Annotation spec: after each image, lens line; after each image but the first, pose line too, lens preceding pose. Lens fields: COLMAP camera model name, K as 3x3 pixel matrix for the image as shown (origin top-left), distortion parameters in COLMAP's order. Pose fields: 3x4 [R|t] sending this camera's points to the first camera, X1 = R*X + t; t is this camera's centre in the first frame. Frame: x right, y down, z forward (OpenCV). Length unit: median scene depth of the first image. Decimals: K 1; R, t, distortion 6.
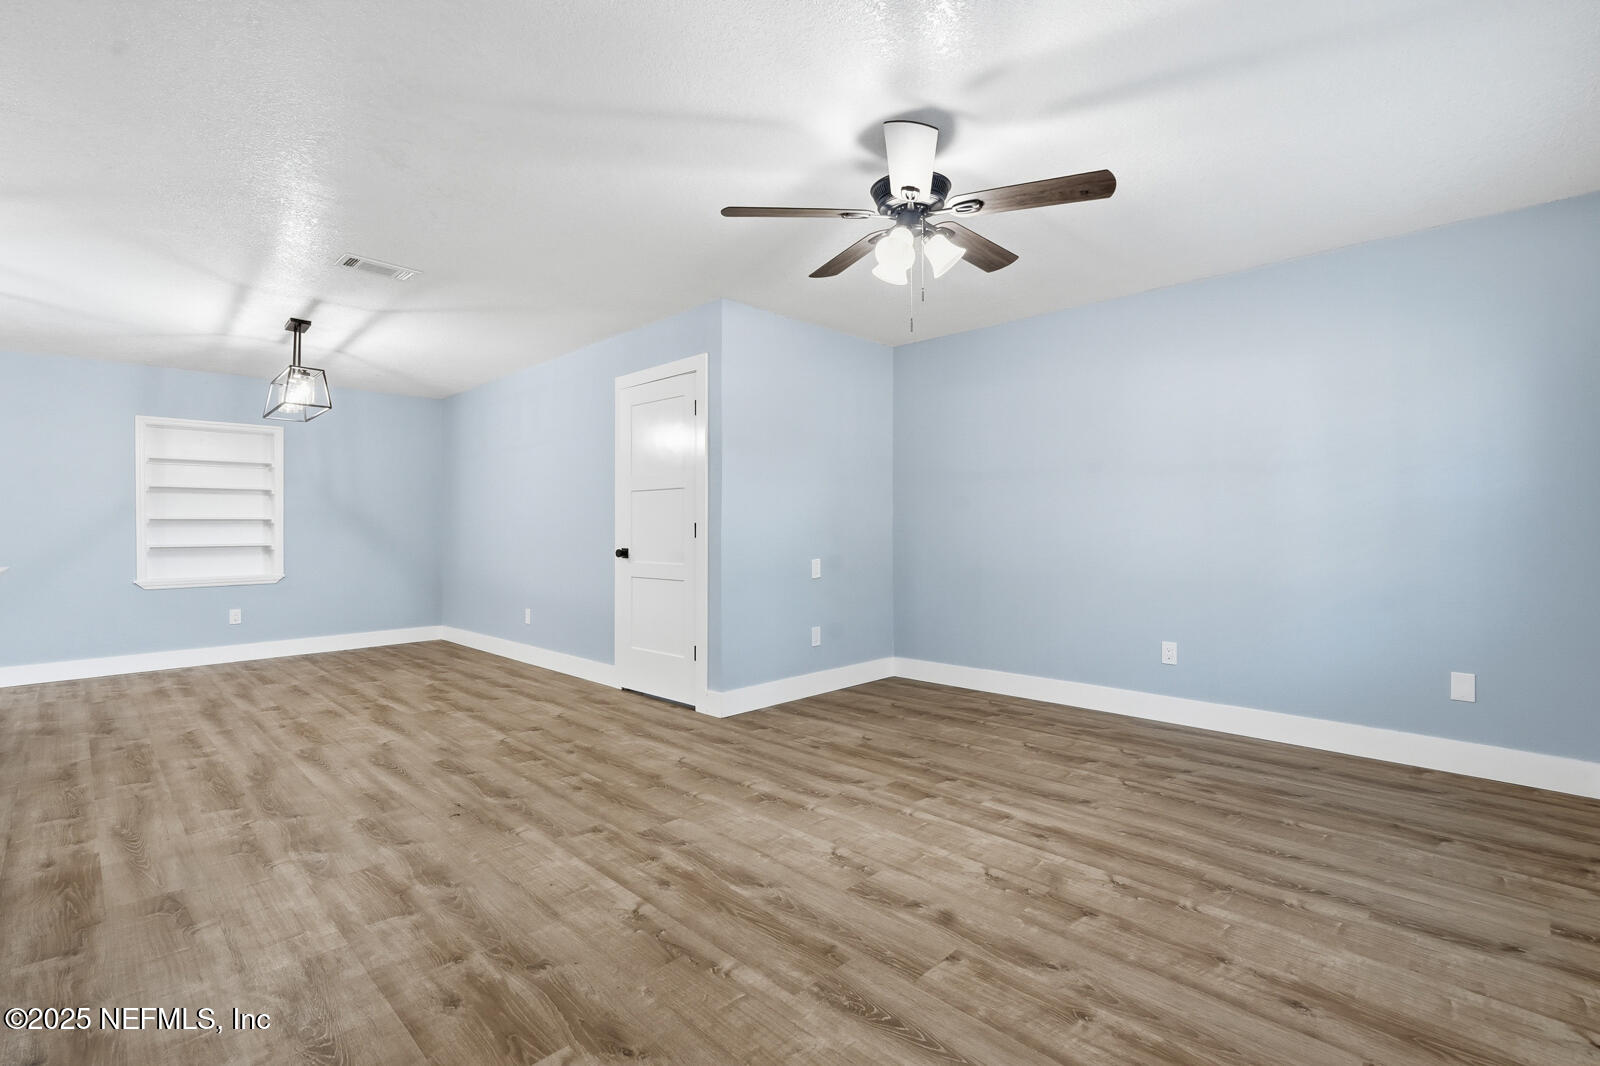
lens RADIAL K [[704.5, 0, 801.6], [0, 704.5, 523.7], [0, 0, 1]] dist [-0.002560, 0.000284]
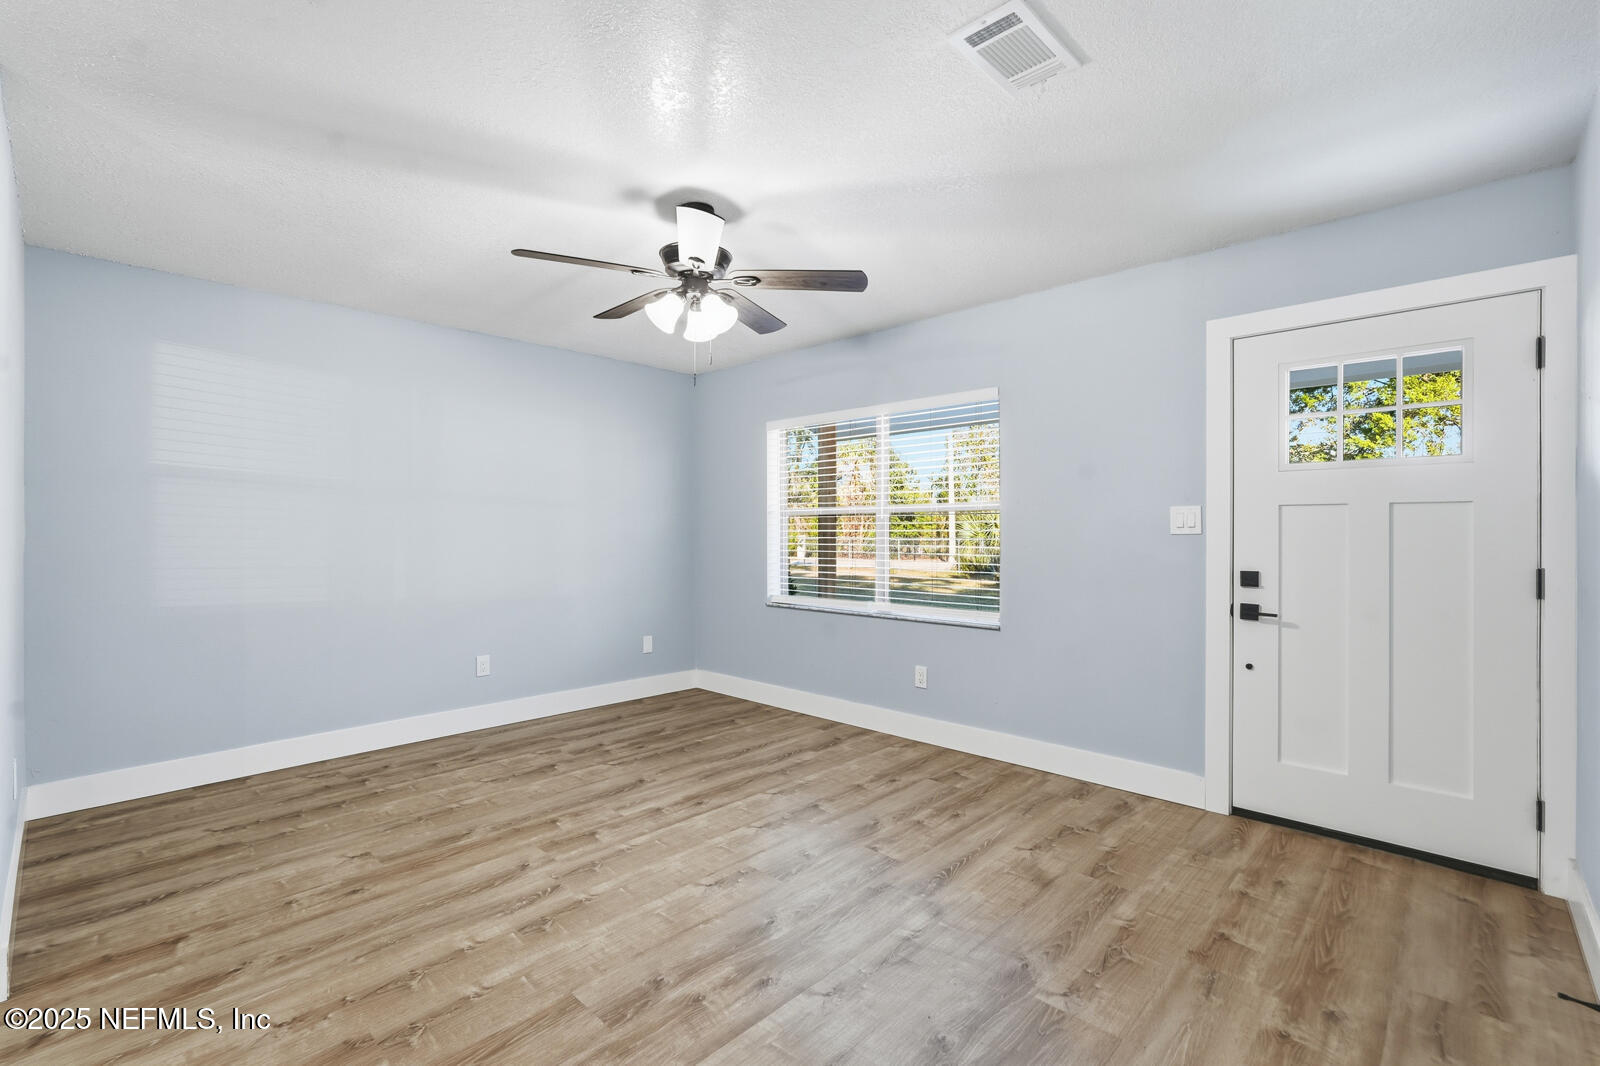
lens RADIAL K [[718.9, 0, 794.2], [0, 718.9, 528.6], [0, 0, 1]] dist [-0.003170, 0.000747]
pose [[-0.003347, 0.009895, 0.999945, -0.822032], [-0.009127, 0.999909, -0.009926, -0.024662], [-0.999953, -0.009159, -0.003256, 0.744578]]
